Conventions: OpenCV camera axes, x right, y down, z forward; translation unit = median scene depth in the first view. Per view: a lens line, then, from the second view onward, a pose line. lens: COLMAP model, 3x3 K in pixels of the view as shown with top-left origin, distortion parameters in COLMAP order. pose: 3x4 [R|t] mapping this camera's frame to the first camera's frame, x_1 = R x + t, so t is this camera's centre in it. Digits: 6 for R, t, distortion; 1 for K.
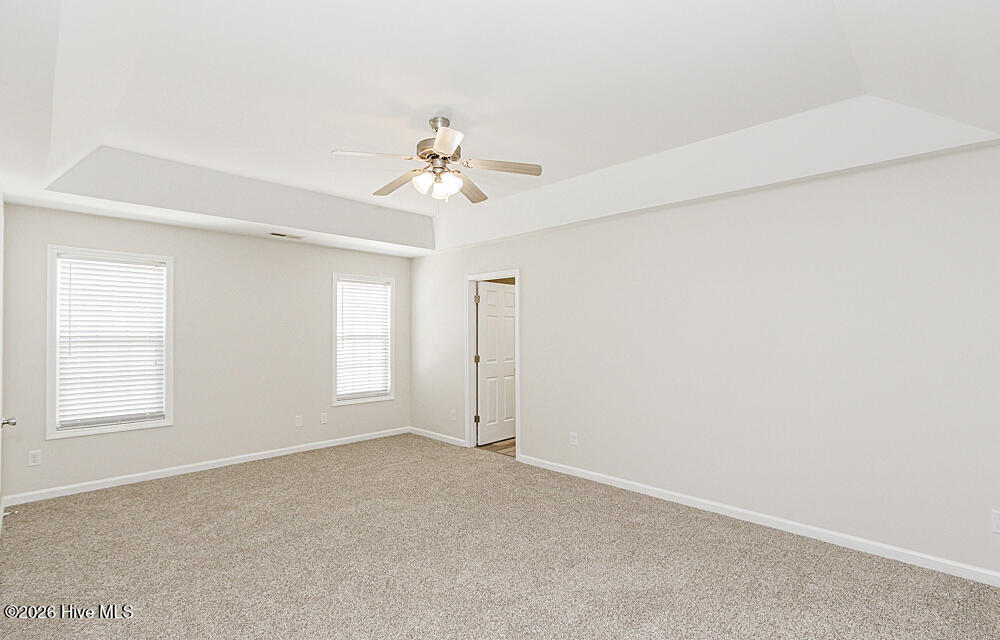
lens RADIAL K [[460.0, 0, 489.8], [0, 460.0, 328.1], [0, 0, 1]] dist [0.000218, 0.000114]
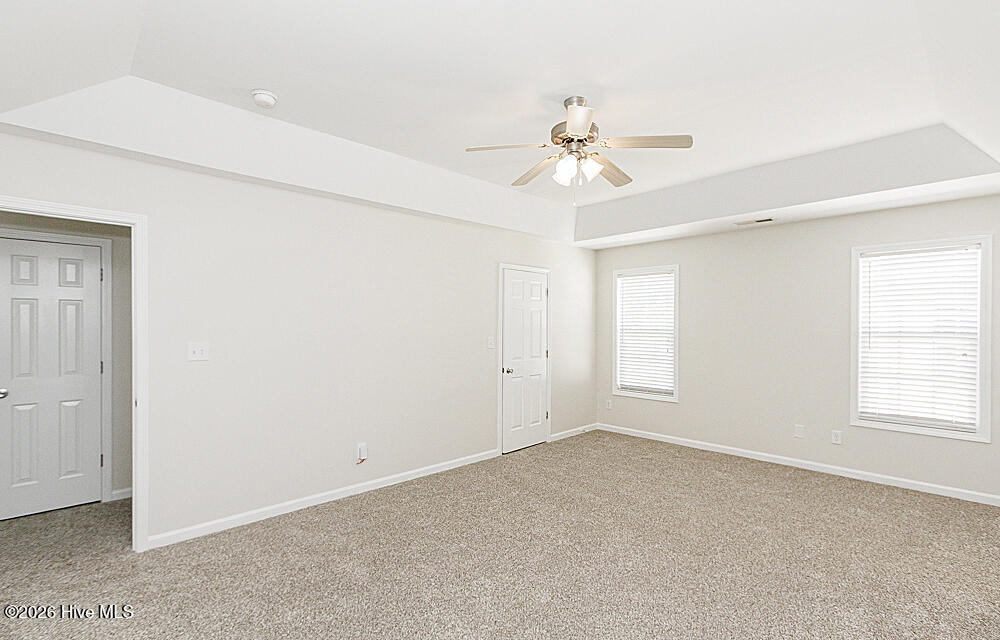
lens RADIAL K [[460.0, 0, 489.8], [0, 460.0, 328.1], [0, 0, 1]] dist [0.000218, 0.000114]
pose [[-0.024281, 0.003360, -0.999700, 0.491079], [0.004348, 0.999985, 0.003255, 0.007194], [0.999696, -0.004268, -0.024295, 0.492007]]
